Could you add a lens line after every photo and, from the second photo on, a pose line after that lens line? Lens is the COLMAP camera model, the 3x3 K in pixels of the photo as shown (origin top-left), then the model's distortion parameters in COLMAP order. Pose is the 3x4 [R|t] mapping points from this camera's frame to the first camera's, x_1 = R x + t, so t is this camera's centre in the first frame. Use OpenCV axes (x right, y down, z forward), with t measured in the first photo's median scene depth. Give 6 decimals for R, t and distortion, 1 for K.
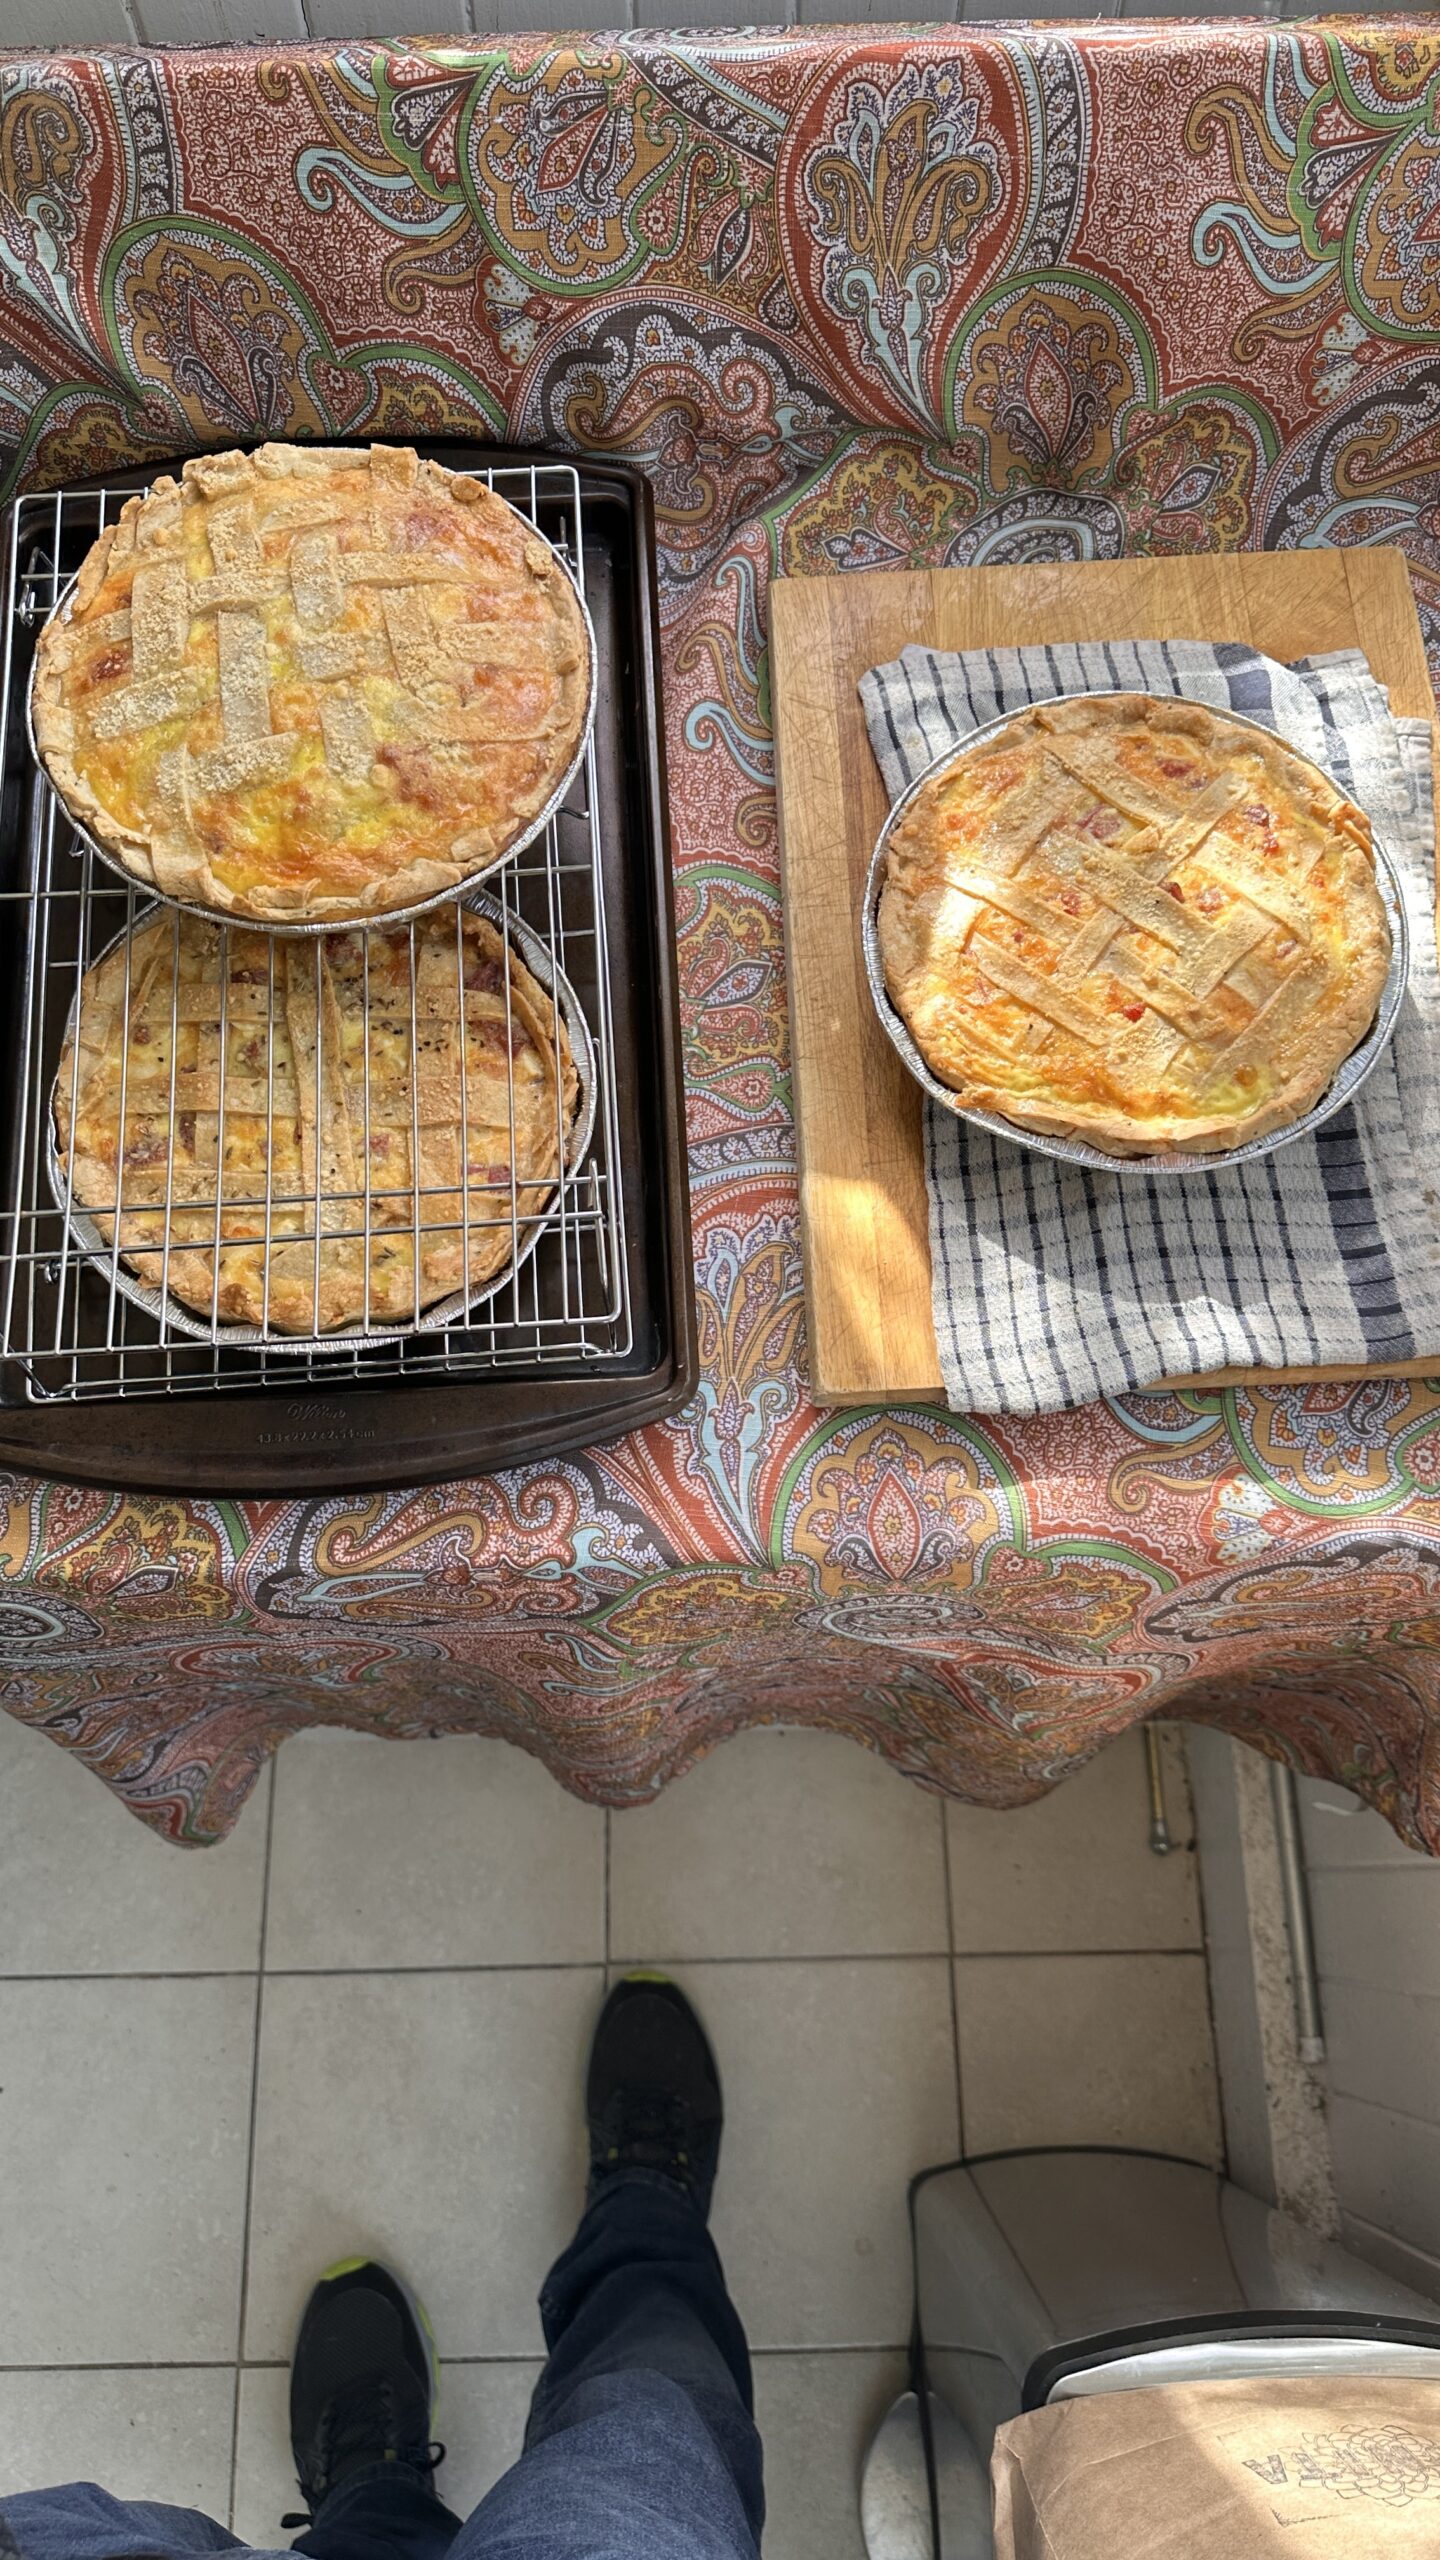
lens RADIAL K [[1861.5, 0, 721.3], [0, 1861.5, 1258.7], [0, 0, 1]] dist [0.185534, -0.384781]
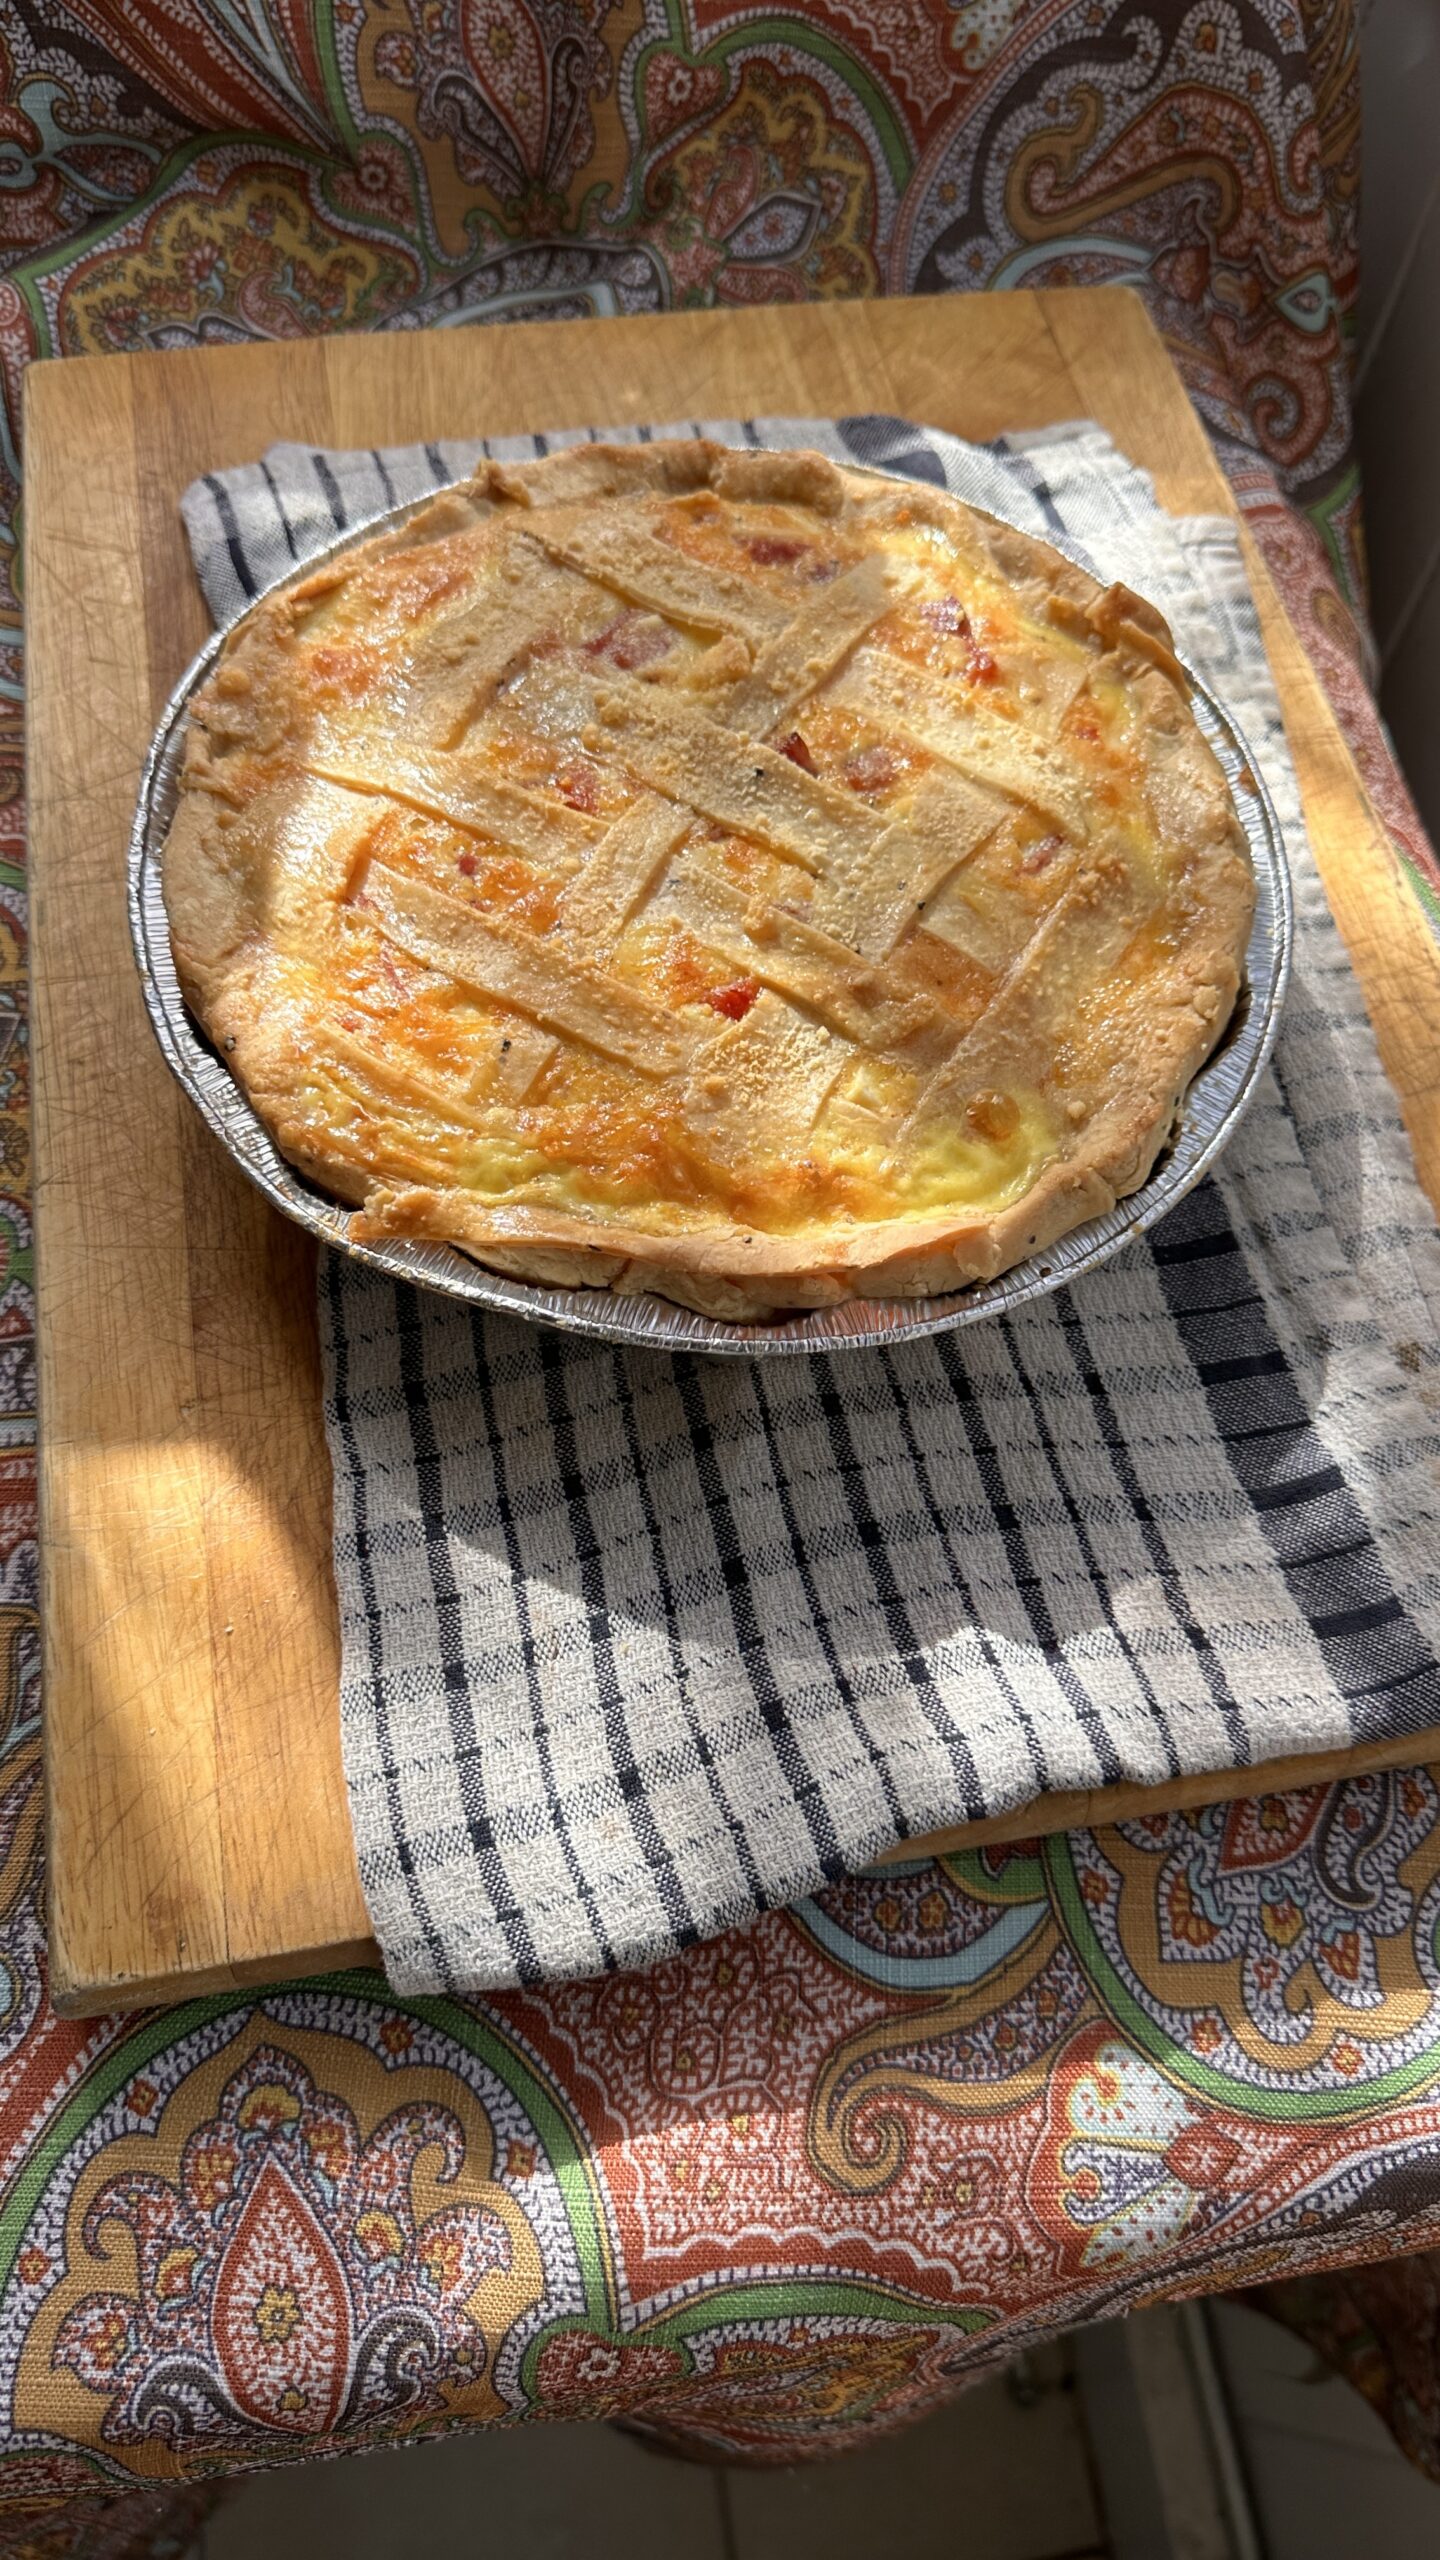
lens RADIAL K [[1861.5, 0, 721.3], [0, 1861.5, 1258.7], [0, 0, 1]] dist [0.185534, -0.384781]
pose [[0.988363, -0.087943, 0.124113, 0.151929], [0.106996, 0.981895, -0.156315, -0.001745], [-0.108119, 0.167776, 0.979878, 0.561683]]
